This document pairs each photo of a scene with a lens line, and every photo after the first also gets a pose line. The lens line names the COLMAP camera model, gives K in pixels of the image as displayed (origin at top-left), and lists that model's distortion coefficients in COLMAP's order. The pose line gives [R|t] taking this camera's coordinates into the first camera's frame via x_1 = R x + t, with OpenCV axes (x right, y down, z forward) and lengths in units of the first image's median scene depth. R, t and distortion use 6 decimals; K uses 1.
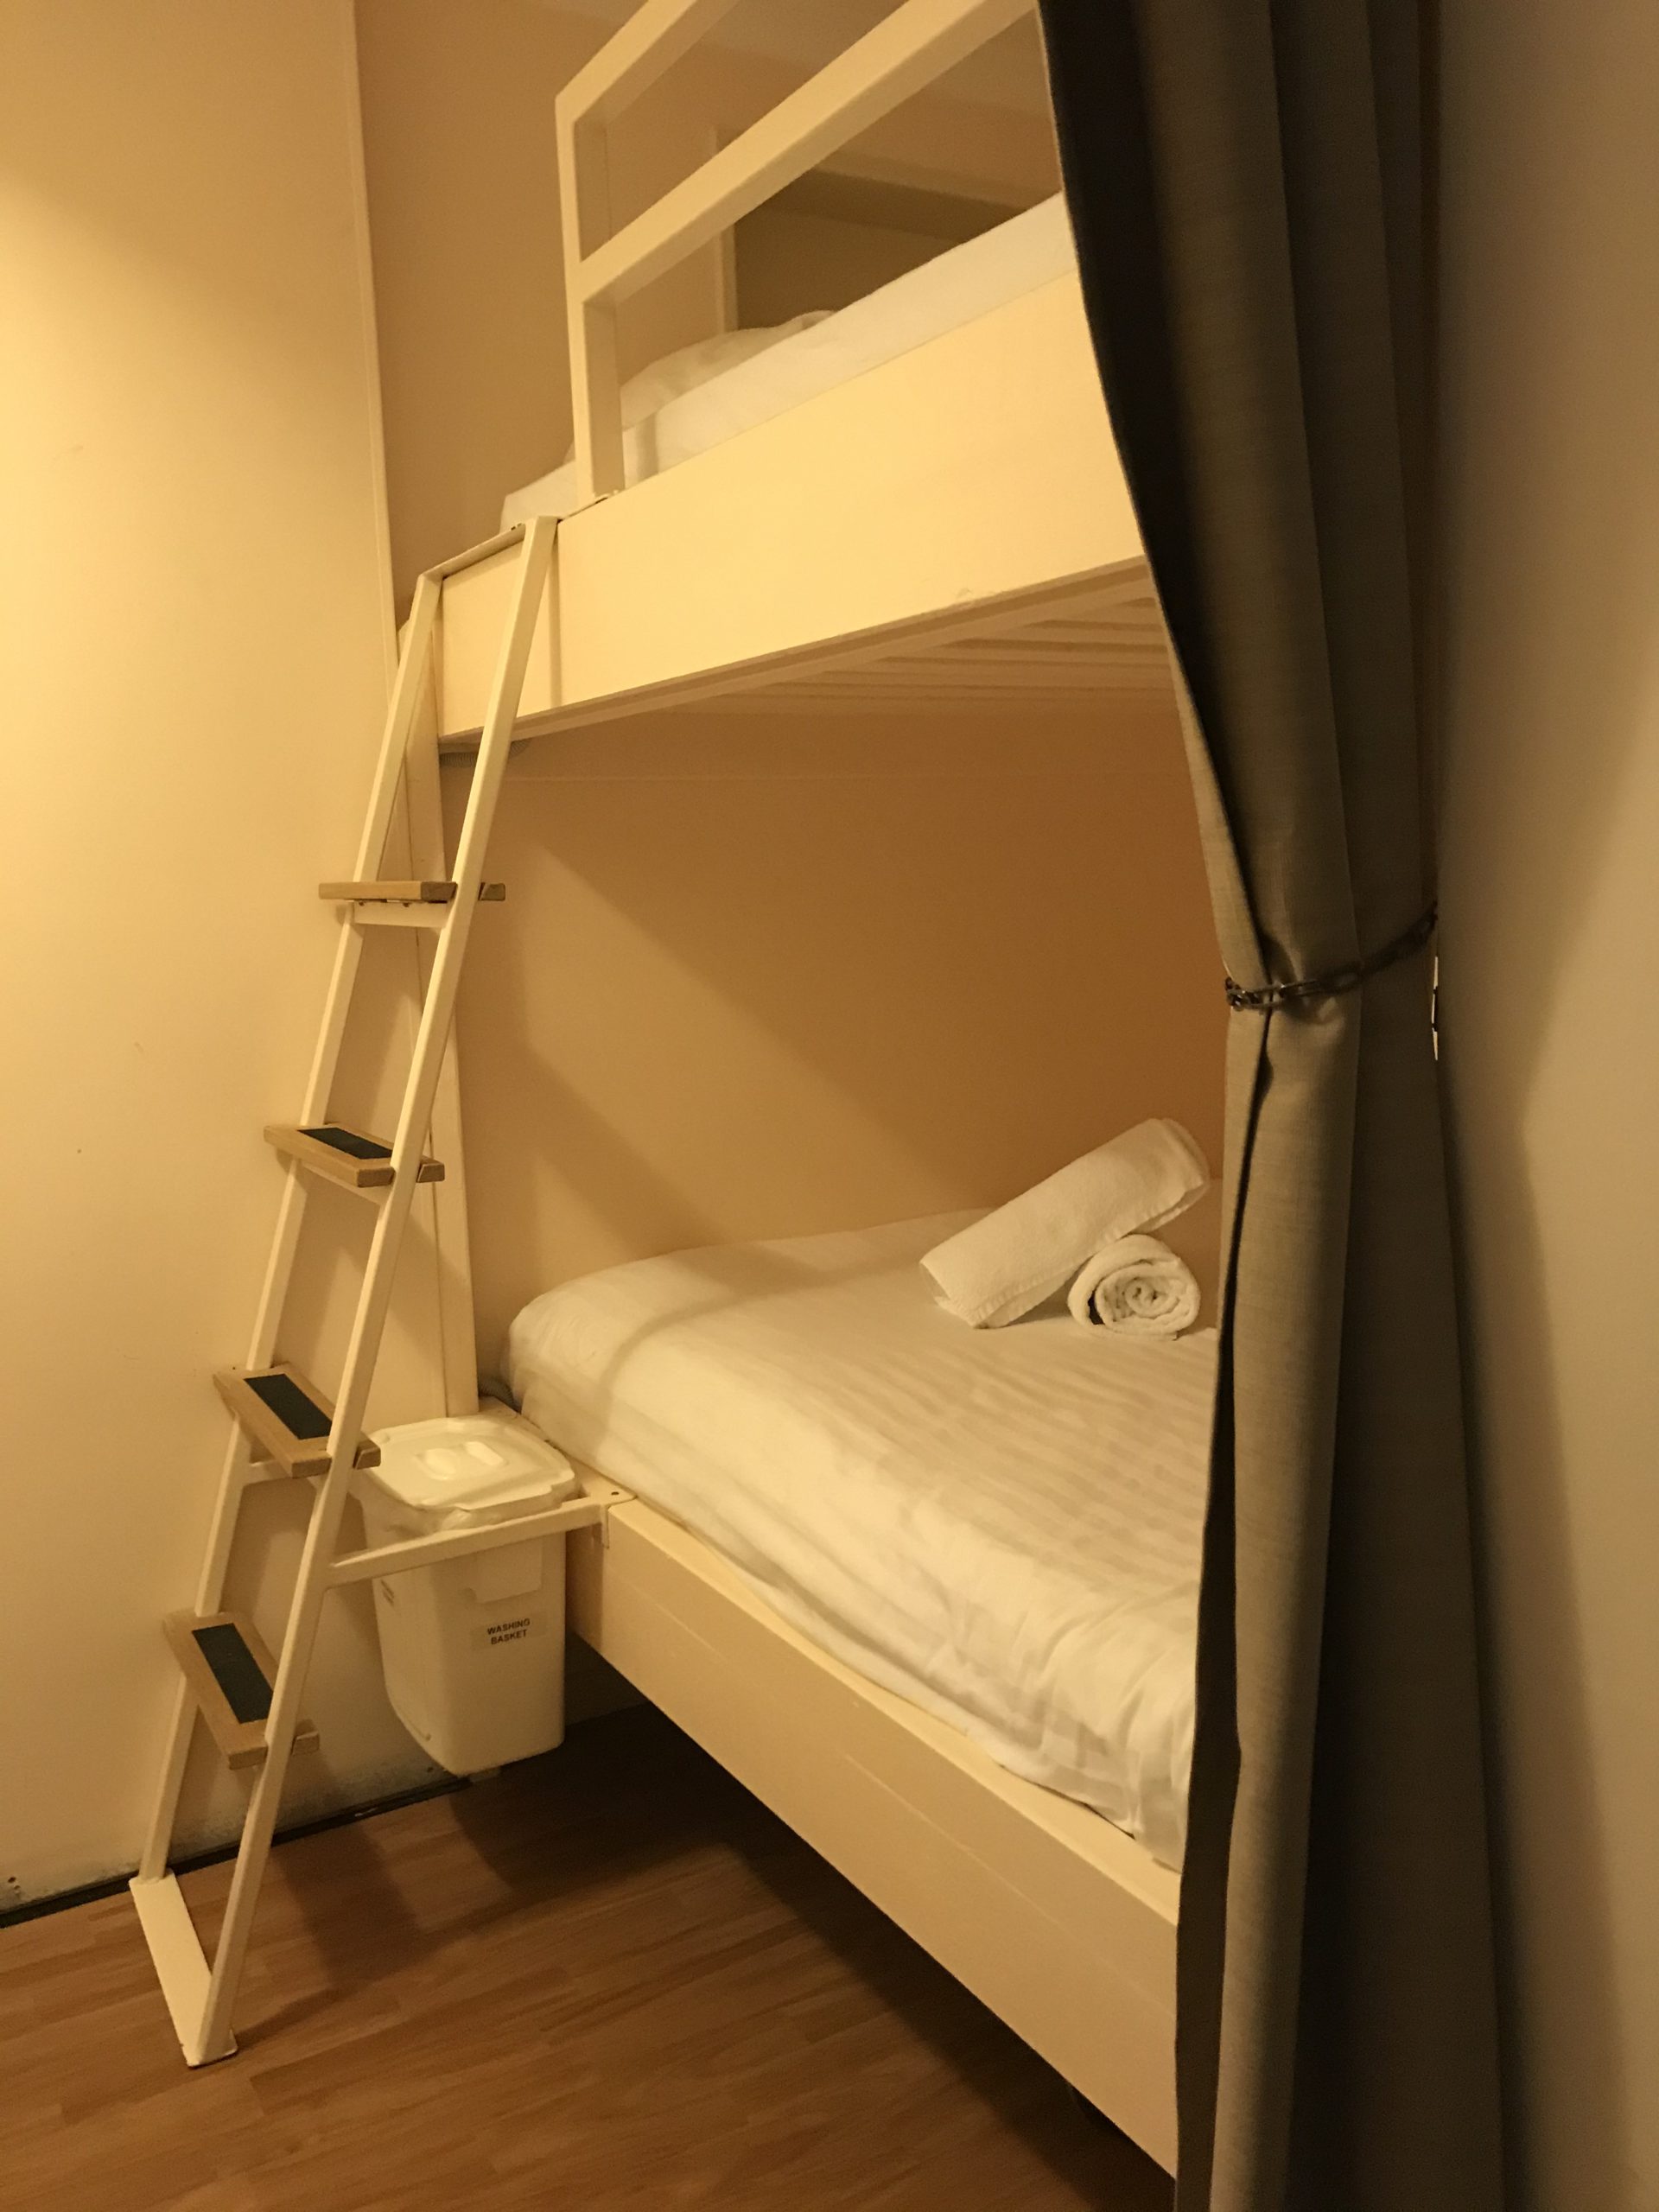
lens RADIAL K [[1820.3, 0, 829.5], [0, 1820.3, 1106.0], [0, 0, 1]] dist [0.105687, -0.167156]
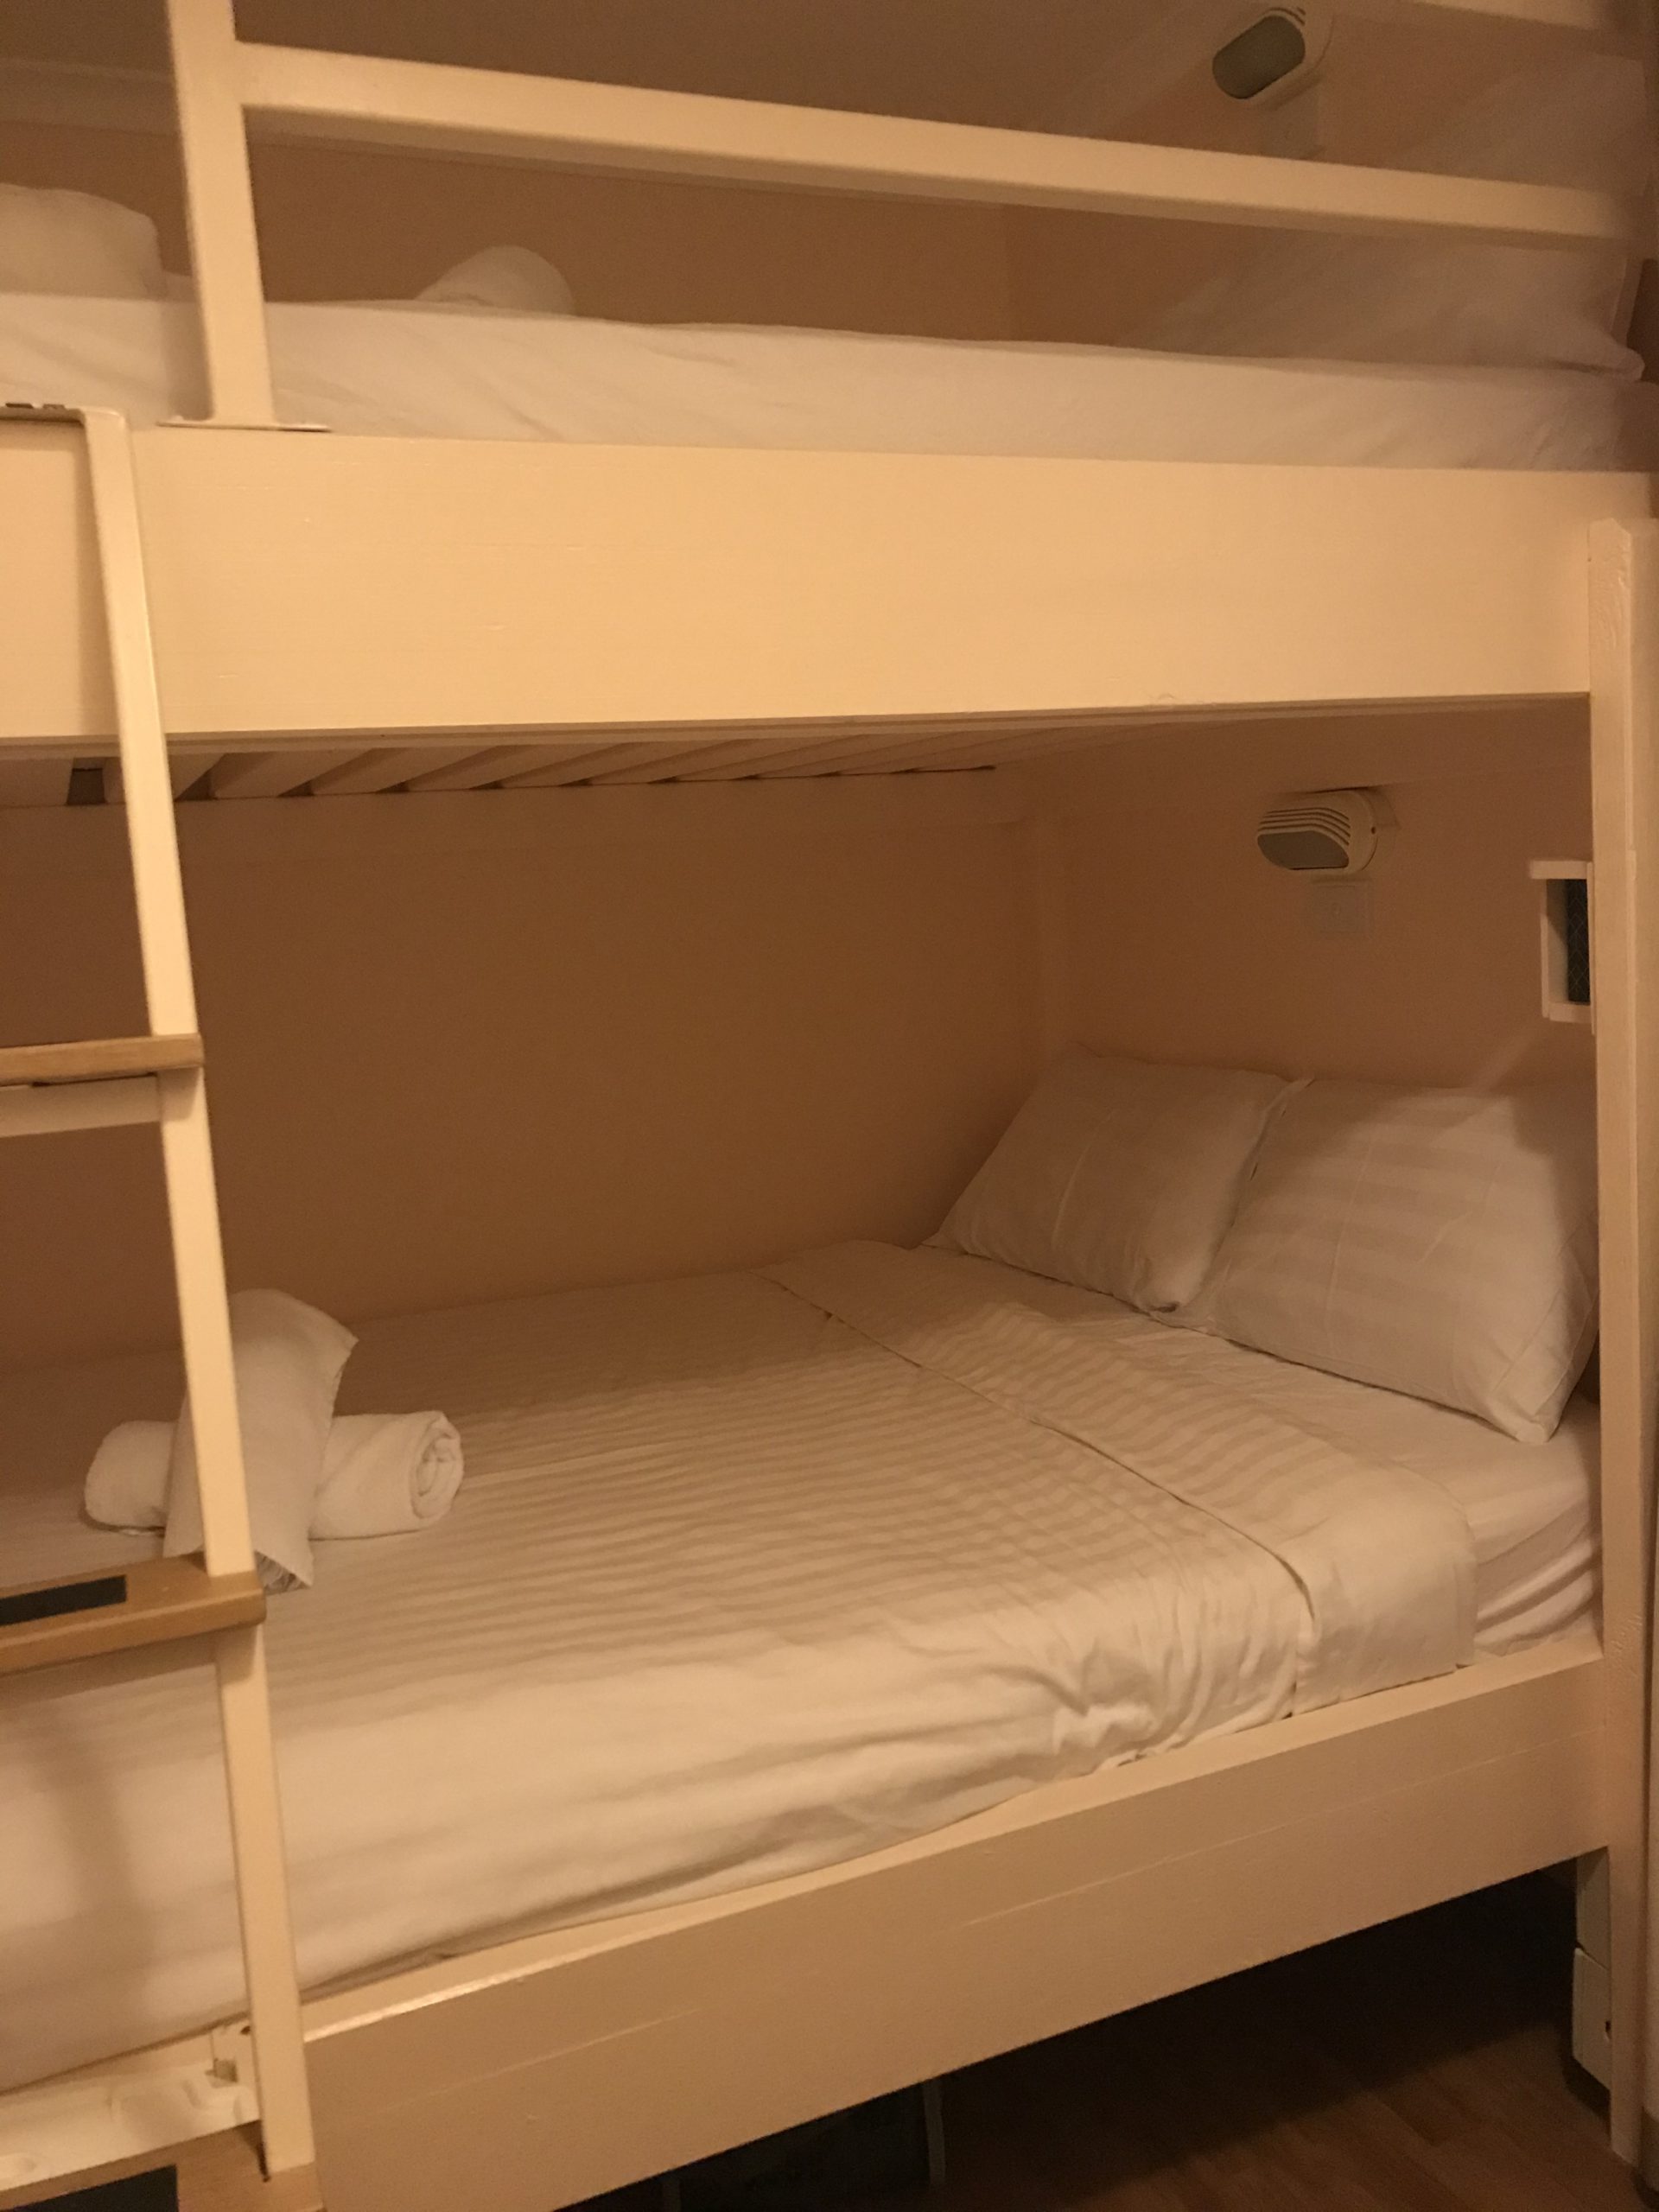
lens RADIAL K [[1820.3, 0, 829.5], [0, 1820.3, 1106.0], [0, 0, 1]] dist [0.105687, -0.167156]
pose [[0.114993, -0.096359, 0.988682, -0.769910], [0.185603, 0.979841, 0.073910, -0.110874], [-0.975873, 0.175003, 0.130559, 0.781663]]
